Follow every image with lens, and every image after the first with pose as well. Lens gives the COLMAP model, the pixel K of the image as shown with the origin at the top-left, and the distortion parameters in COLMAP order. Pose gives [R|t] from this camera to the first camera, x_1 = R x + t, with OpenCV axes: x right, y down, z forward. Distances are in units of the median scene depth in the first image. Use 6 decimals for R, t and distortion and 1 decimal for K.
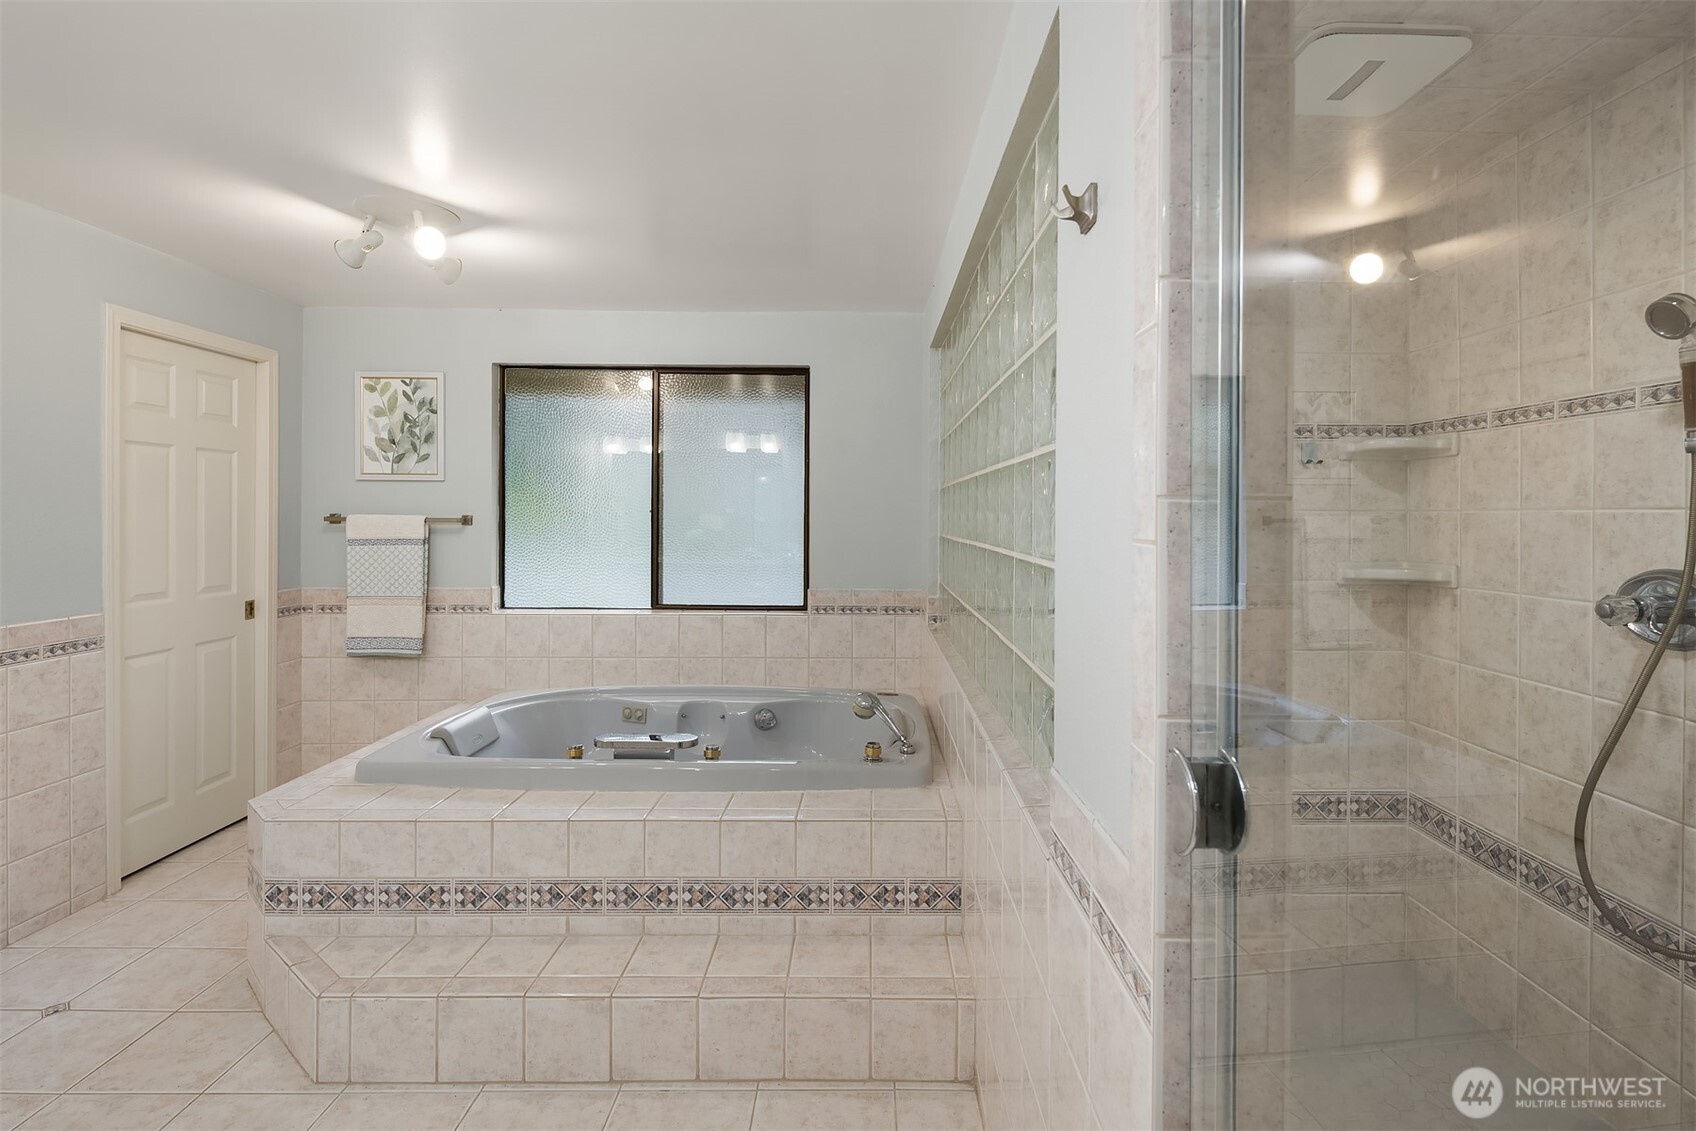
lens RADIAL K [[835.6, 0, 857.2], [0, 835.6, 497.9], [0, 0, 1]] dist [0.002656, -0.003043]
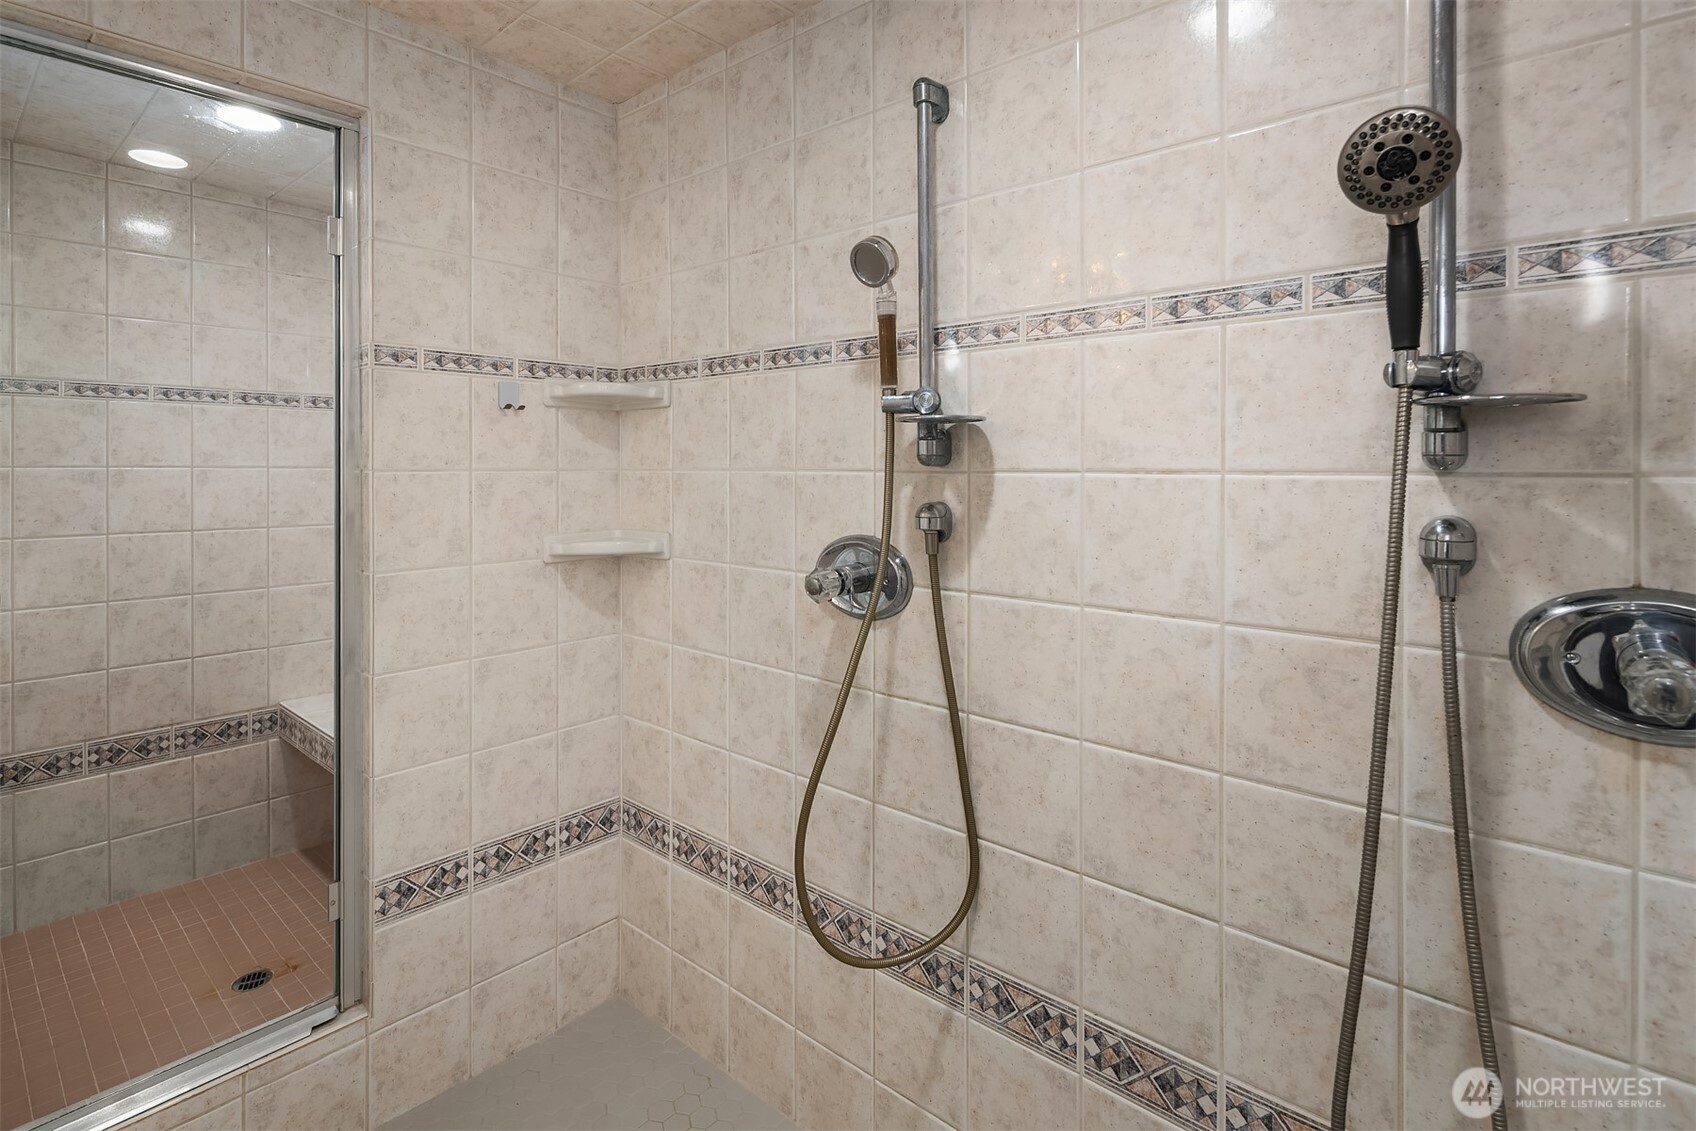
lens RADIAL K [[835.6, 0, 857.2], [0, 835.6, 497.9], [0, 0, 1]] dist [0.002656, -0.003043]
pose [[0.650836, -0.033485, 0.758479, 0.196781], [-0.012471, 0.998421, 0.054779, -0.006705], [-0.759116, -0.045111, 0.649391, 0.305427]]
